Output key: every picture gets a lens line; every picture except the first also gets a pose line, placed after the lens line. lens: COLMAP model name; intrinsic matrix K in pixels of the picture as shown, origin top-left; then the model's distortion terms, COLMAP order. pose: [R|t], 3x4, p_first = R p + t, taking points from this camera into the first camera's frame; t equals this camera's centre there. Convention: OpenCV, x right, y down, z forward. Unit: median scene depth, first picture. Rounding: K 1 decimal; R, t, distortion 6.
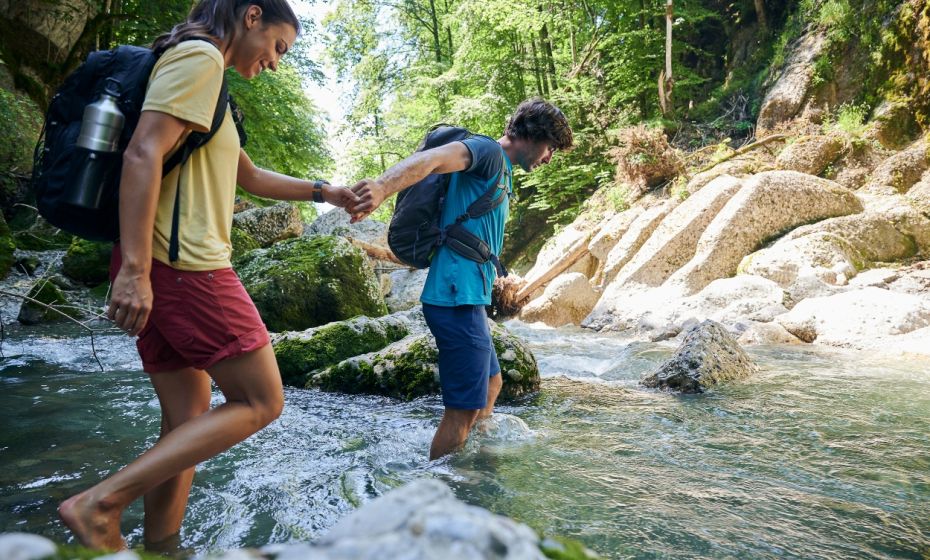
lens RADIAL K [[616.2, 0, 467.6], [0, 616.2, 279.4], [0, 0, 1]] dist [-0.002492, 0.005106]
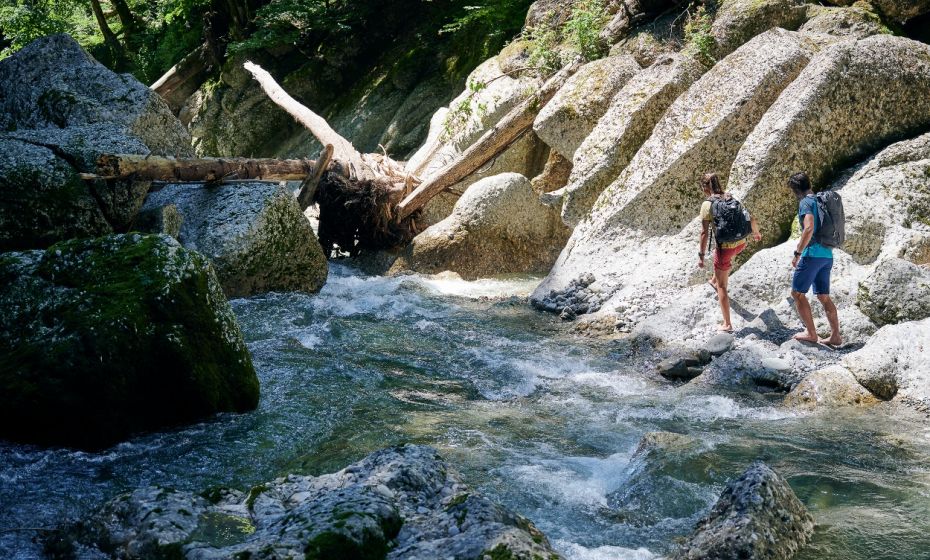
lens RADIAL K [[1323.4, 0, 465.1], [0, 1323.4, 279.6], [0, 0, 1]] dist [0.000674, 0.000000]
pose [[0.984578, -0.032373, 0.171926, -0.070554], [0.003370, 0.986057, 0.166371, -0.118657], [-0.174915, -0.163226, 0.970959, -0.146252]]
